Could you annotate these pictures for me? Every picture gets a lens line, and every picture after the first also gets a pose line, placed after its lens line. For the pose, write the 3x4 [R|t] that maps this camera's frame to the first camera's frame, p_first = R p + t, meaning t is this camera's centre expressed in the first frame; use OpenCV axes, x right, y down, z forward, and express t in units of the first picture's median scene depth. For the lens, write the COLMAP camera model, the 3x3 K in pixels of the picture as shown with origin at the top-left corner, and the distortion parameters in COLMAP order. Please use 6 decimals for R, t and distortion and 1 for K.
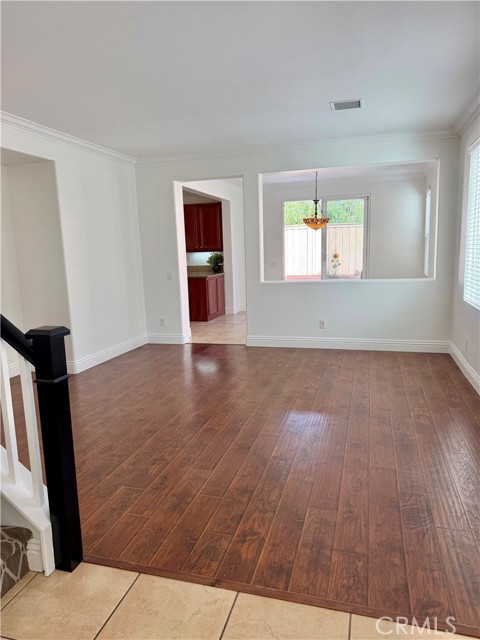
lens RADIAL K [[447.9, 0, 235.1], [0, 447.9, 321.9], [0, 0, 1]] dist [0.090004, -0.107565]
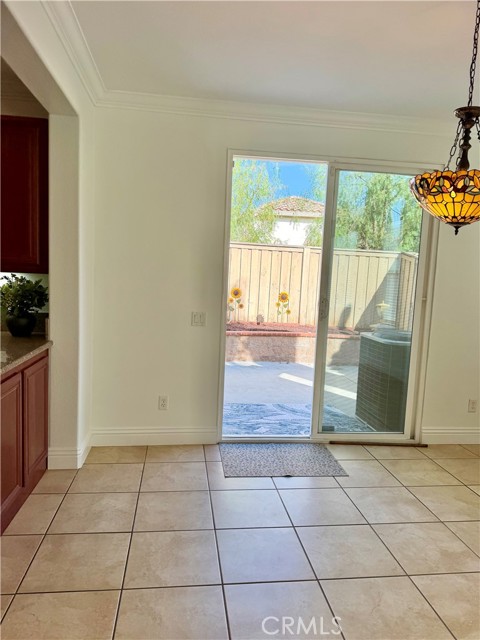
lens RADIAL K [[447.9, 0, 235.1], [0, 447.9, 321.9], [0, 0, 1]] dist [0.090004, -0.107565]
pose [[0.924427, 0.028428, 0.380299, -0.024583], [-0.005581, 0.998119, -0.061045, -0.101503], [-0.381319, 0.054309, 0.922847, 0.640825]]
